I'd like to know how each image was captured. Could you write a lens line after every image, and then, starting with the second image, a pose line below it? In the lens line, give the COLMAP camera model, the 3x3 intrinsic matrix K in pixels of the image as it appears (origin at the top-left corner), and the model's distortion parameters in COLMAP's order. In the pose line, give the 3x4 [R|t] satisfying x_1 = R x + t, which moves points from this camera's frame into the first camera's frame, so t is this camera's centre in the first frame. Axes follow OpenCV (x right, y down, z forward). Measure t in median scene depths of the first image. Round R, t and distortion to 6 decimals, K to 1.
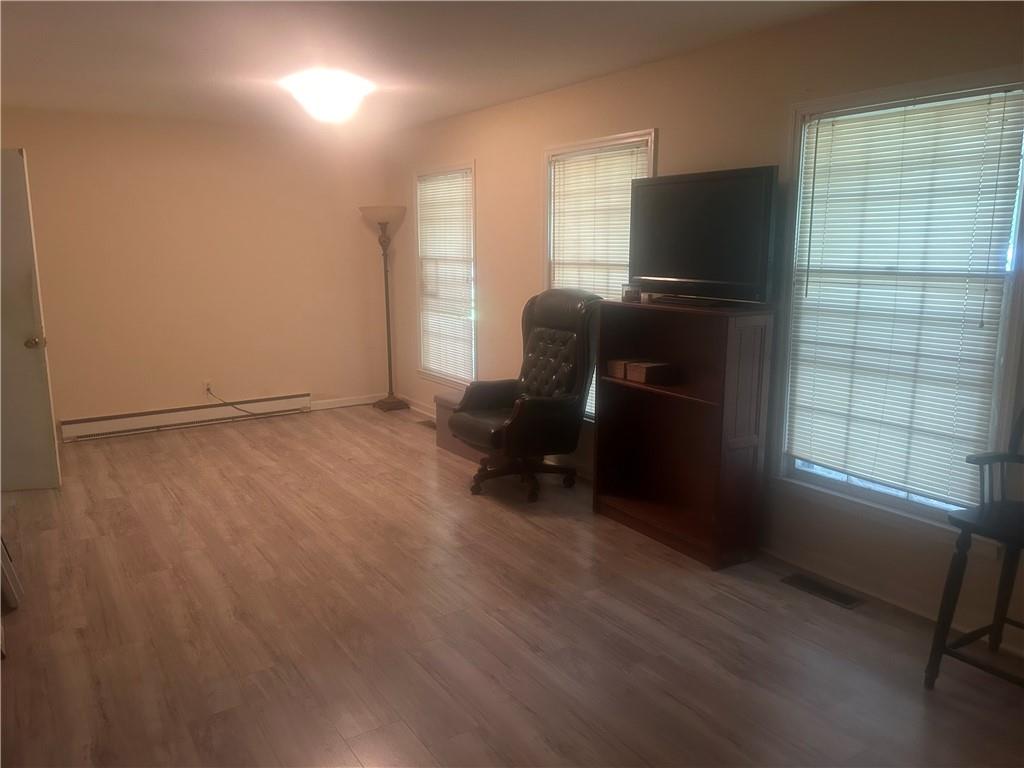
lens RADIAL K [[782.8, 0, 503.3], [0, 782.8, 386.4], [0, 0, 1]] dist [0.047860, -0.033763]
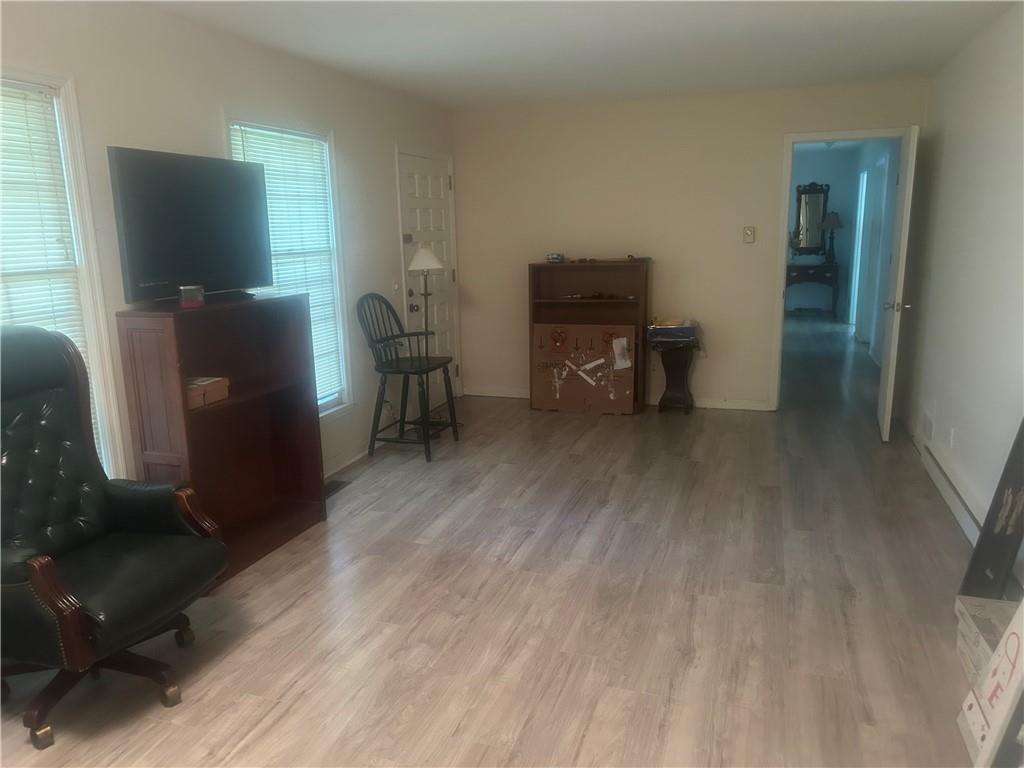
lens RADIAL K [[782.8, 0, 506.8], [0, 782.8, 387.5], [0, 0, 1]] dist [0.047860, -0.033763]
pose [[-0.631585, -0.143092, 0.761988, -0.837407], [0.168518, 0.933988, 0.315070, -0.294428], [-0.756771, 0.327402, -0.565779, 1.569043]]
